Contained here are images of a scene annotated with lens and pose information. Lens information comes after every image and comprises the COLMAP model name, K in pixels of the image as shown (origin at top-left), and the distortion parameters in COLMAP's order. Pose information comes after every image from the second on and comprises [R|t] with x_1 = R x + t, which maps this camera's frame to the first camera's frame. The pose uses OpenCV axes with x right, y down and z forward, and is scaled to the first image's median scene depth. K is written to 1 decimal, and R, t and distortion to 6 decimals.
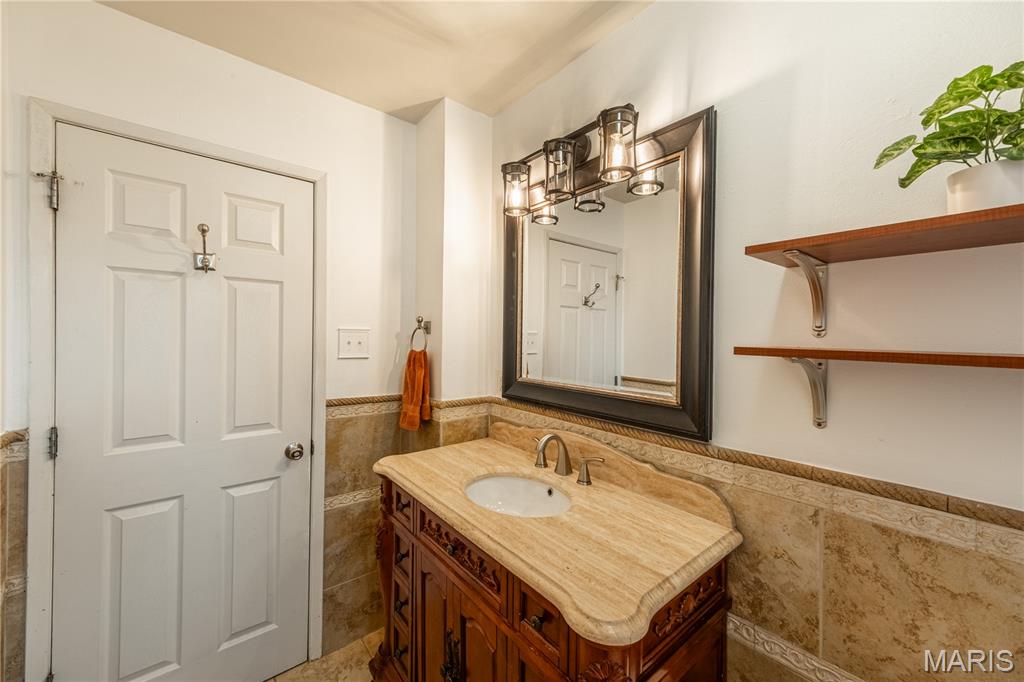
lens RADIAL K [[387.3, 0, 512.0], [0, 387.3, 341.0], [0, 0, 1]] dist [-0.001024, -0.000189]
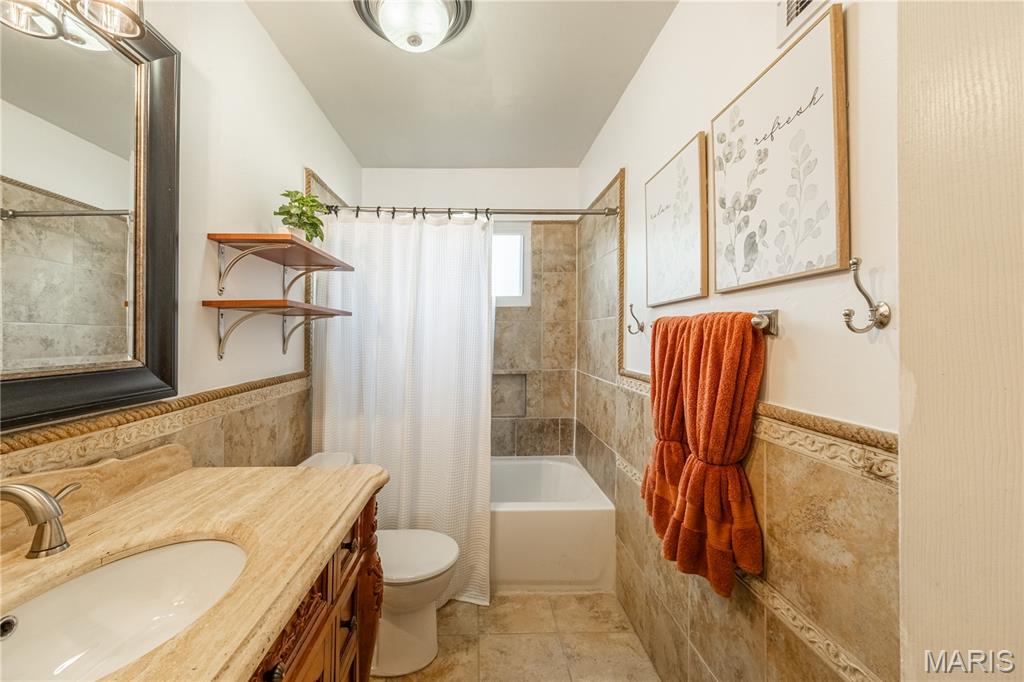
lens RADIAL K [[396.7, 0, 491.3], [0, 396.7, 335.0], [0, 0, 1]] dist [0.016408, -0.011952]
pose [[-0.794171, -0.011920, 0.607577, -0.810904], [0.001634, 0.999762, 0.021750, 0.099143], [-0.607692, 0.018266, -0.793963, 1.453345]]
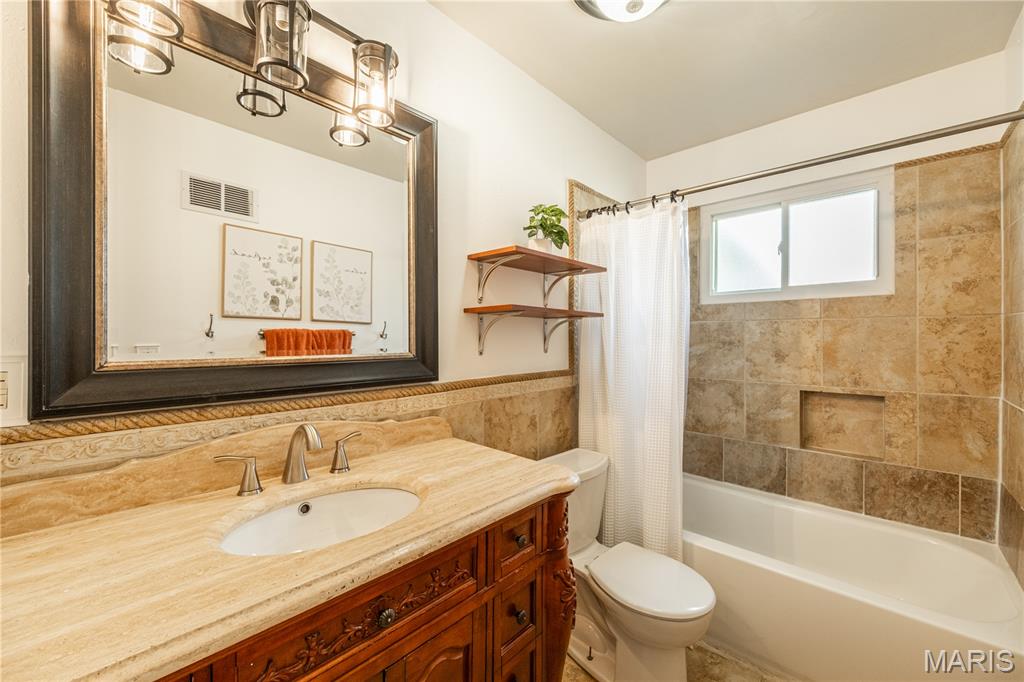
lens RADIAL K [[398.9, 0, 511.0], [0, 398.9, 337.5], [0, 0, 1]] dist [0.006407, -0.003261]
pose [[-0.139409, -0.017234, 0.990085, -0.938142], [0.009707, 0.999777, 0.018770, 0.105952], [-0.990187, 0.012228, -0.139211, 1.045892]]
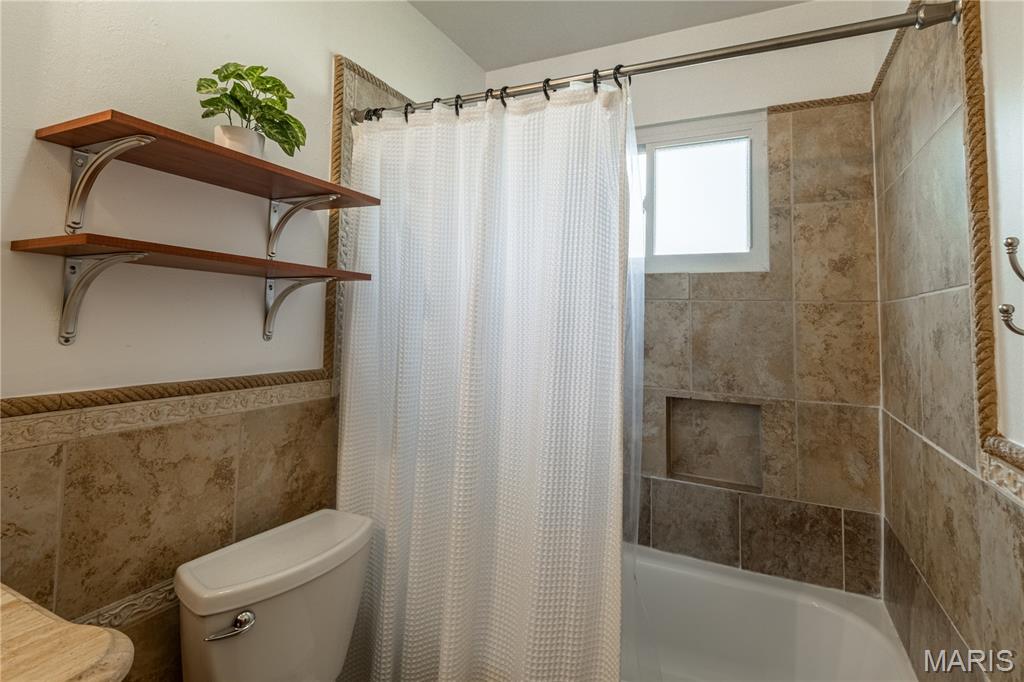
lens RADIAL K [[497.0, 0, 519.7], [0, 497.0, 275.7], [0, 0, 1]] dist [0.026015, -0.019273]
pose [[-0.424398, 0.049702, 0.904111, -0.557245], [-0.025980, 0.997413, -0.067027, 0.117928], [-0.905103, -0.051935, -0.422009, 0.554163]]
